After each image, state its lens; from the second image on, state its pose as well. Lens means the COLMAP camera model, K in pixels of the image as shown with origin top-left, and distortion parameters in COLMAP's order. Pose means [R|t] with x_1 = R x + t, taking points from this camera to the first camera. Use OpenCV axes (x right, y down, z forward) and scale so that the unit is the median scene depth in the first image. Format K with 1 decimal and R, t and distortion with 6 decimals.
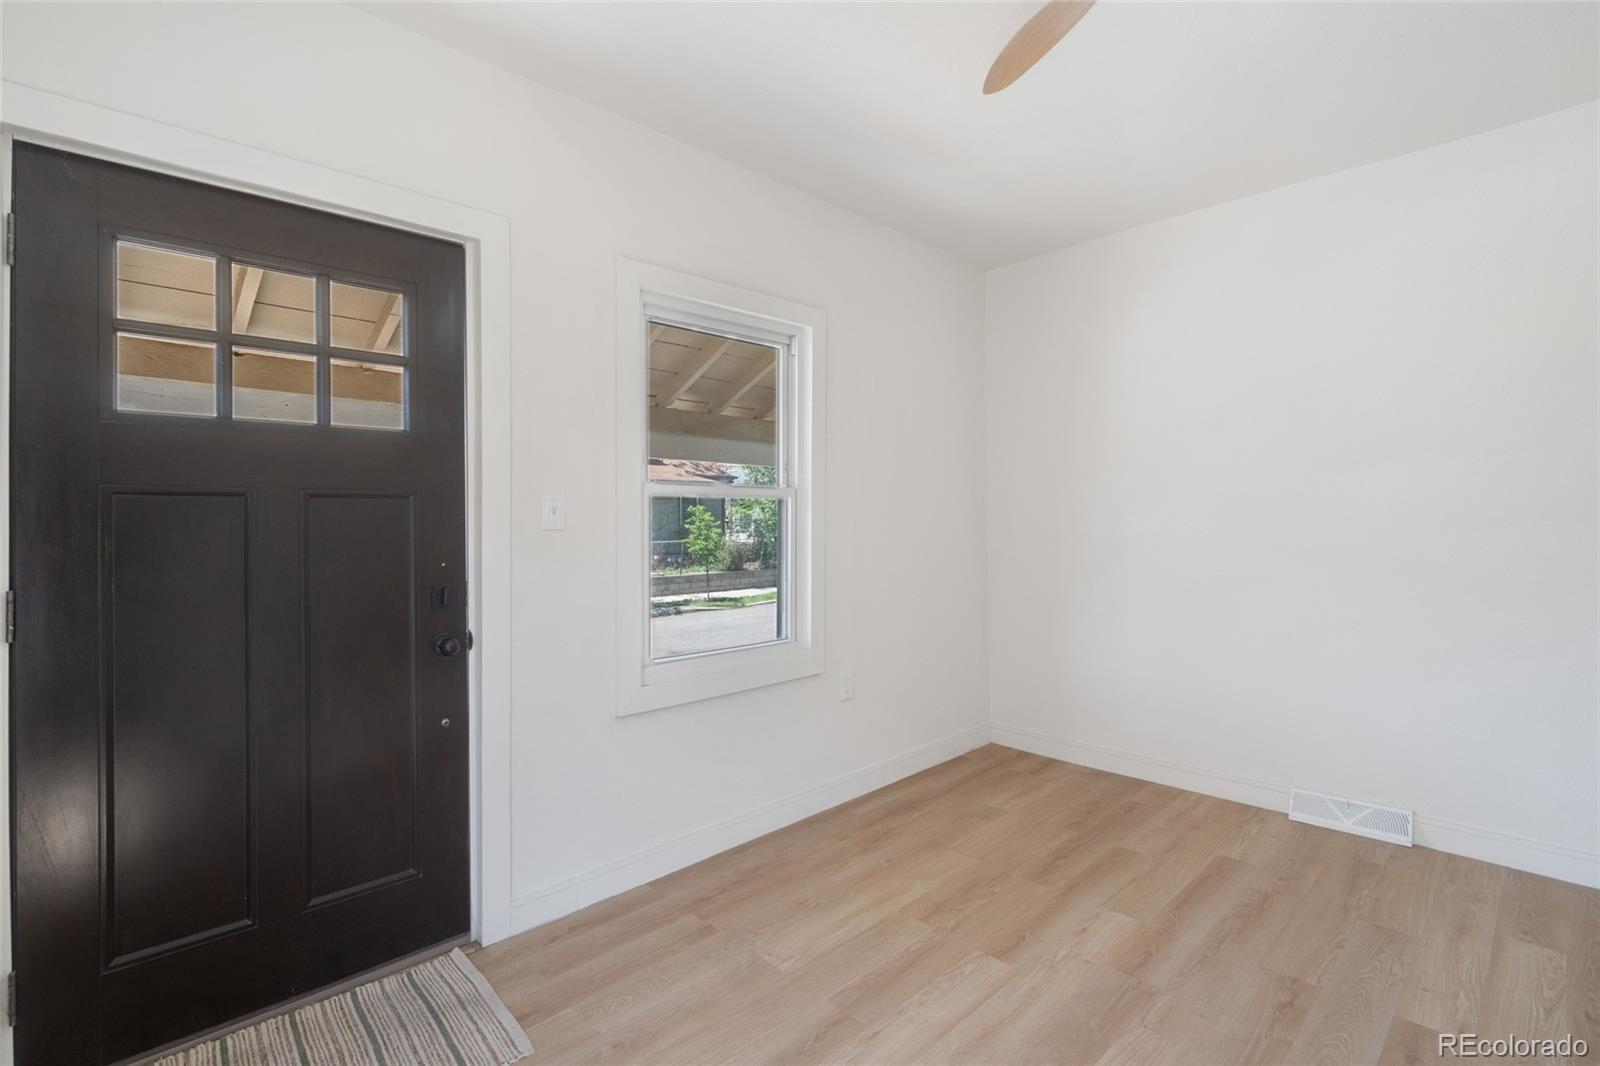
lens RADIAL K [[727.1, 0, 799.7], [0, 727.1, 534.8], [0, 0, 1]] dist [-0.006846, 0.001925]
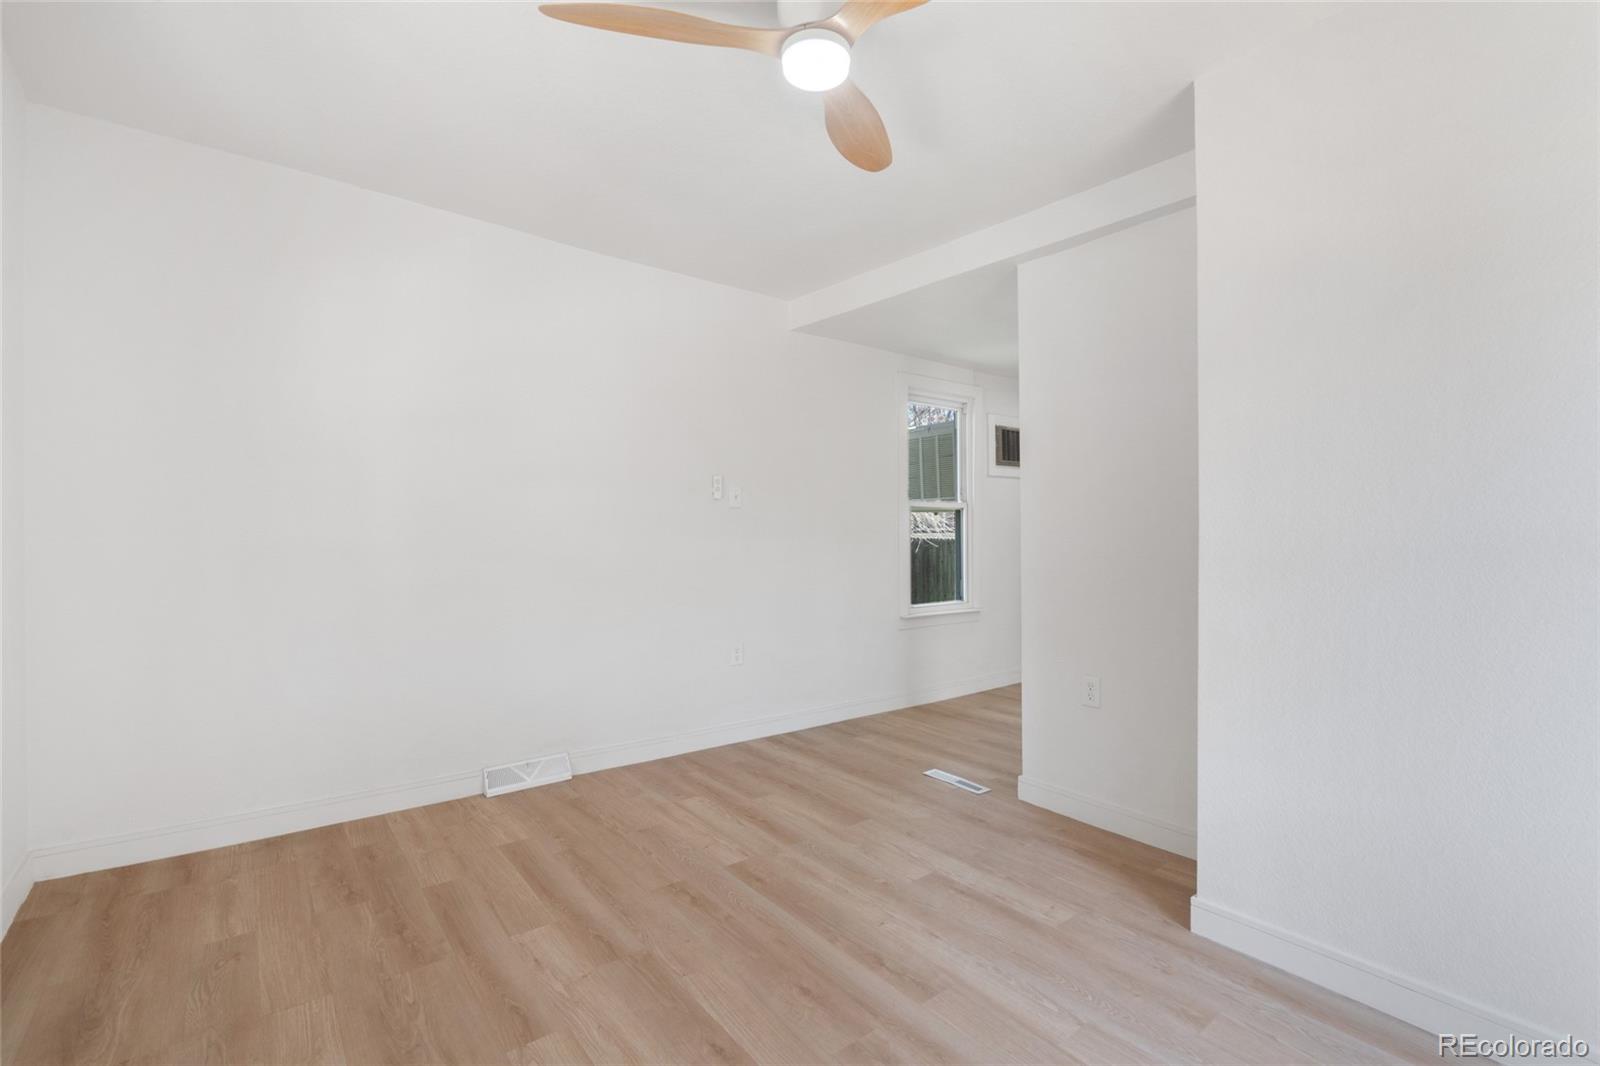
lens RADIAL K [[727.1, 0, 789.8], [0, 727.1, 528.0], [0, 0, 1]] dist [-0.006846, 0.001925]
pose [[0.099539, 0.013363, 0.994944, -0.431324], [-0.000717, 0.999911, -0.013358, -0.005208], [-0.995033, 0.000616, 0.099540, 0.478319]]
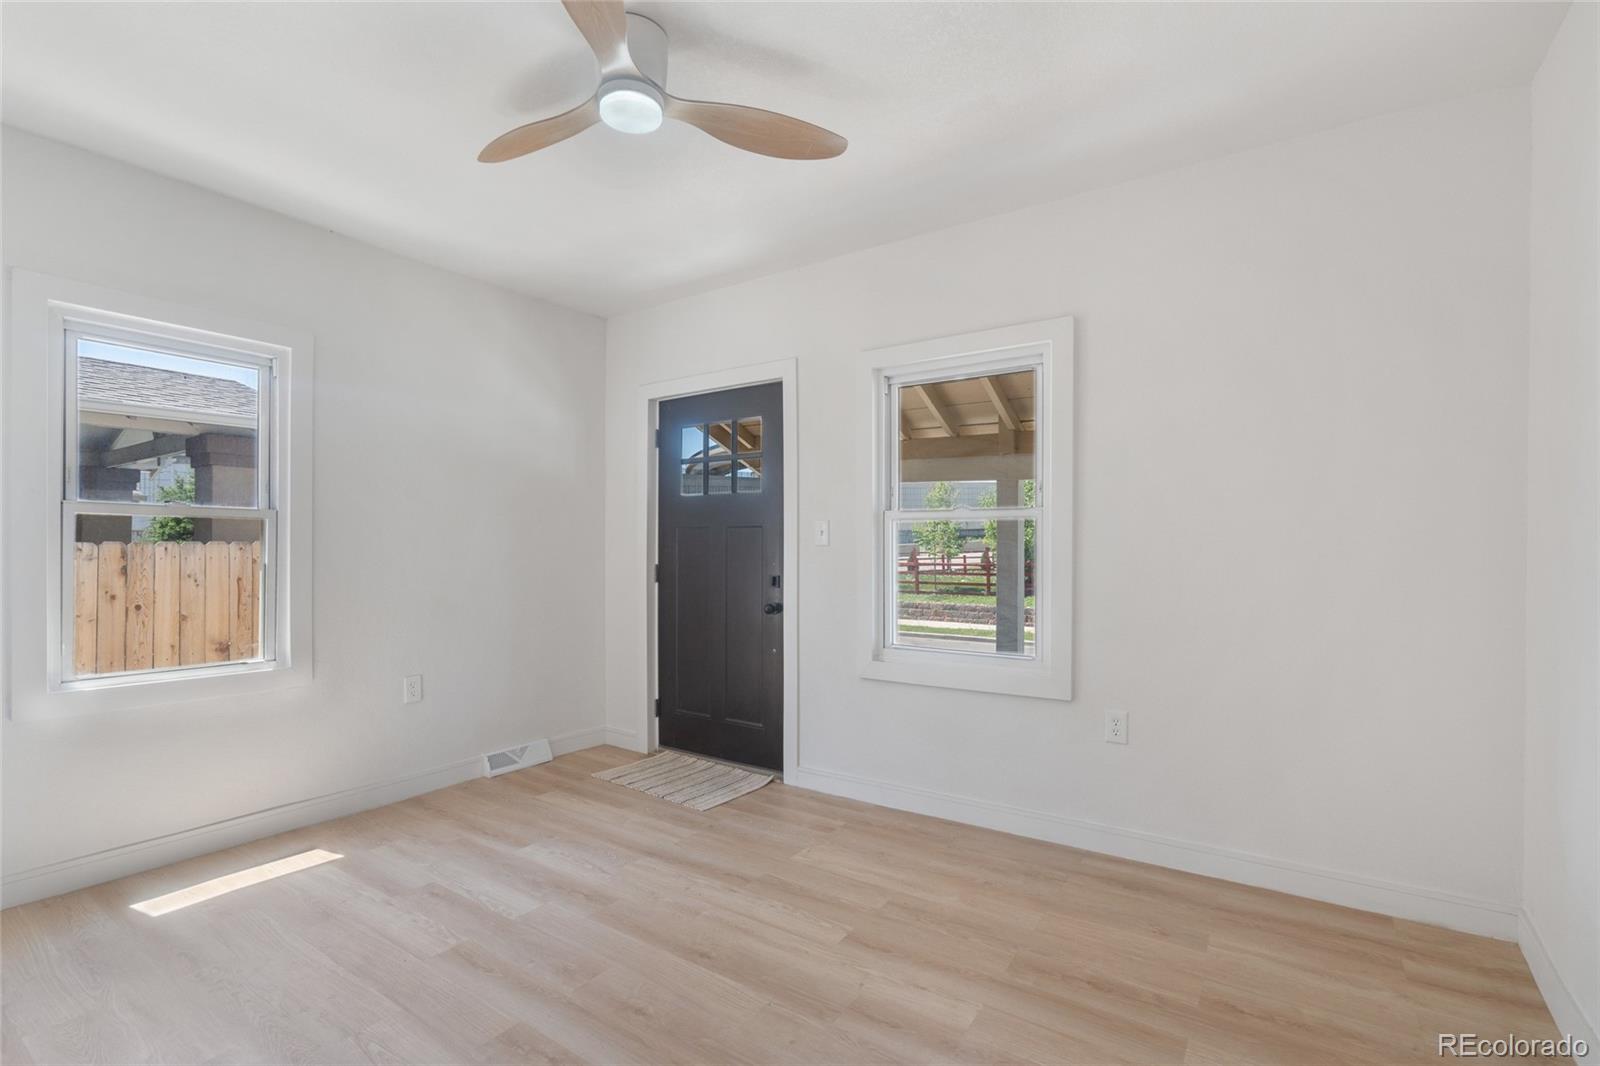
lens RADIAL K [[727.1, 0, 807.3], [0, 727.1, 539.5], [0, 0, 1]] dist [-0.006846, 0.001925]
pose [[0.224922, 0.011068, -0.974314, 1.038113], [-0.014725, 0.999860, 0.007959, -0.027962], [0.974265, 0.012557, 0.225054, 0.529537]]
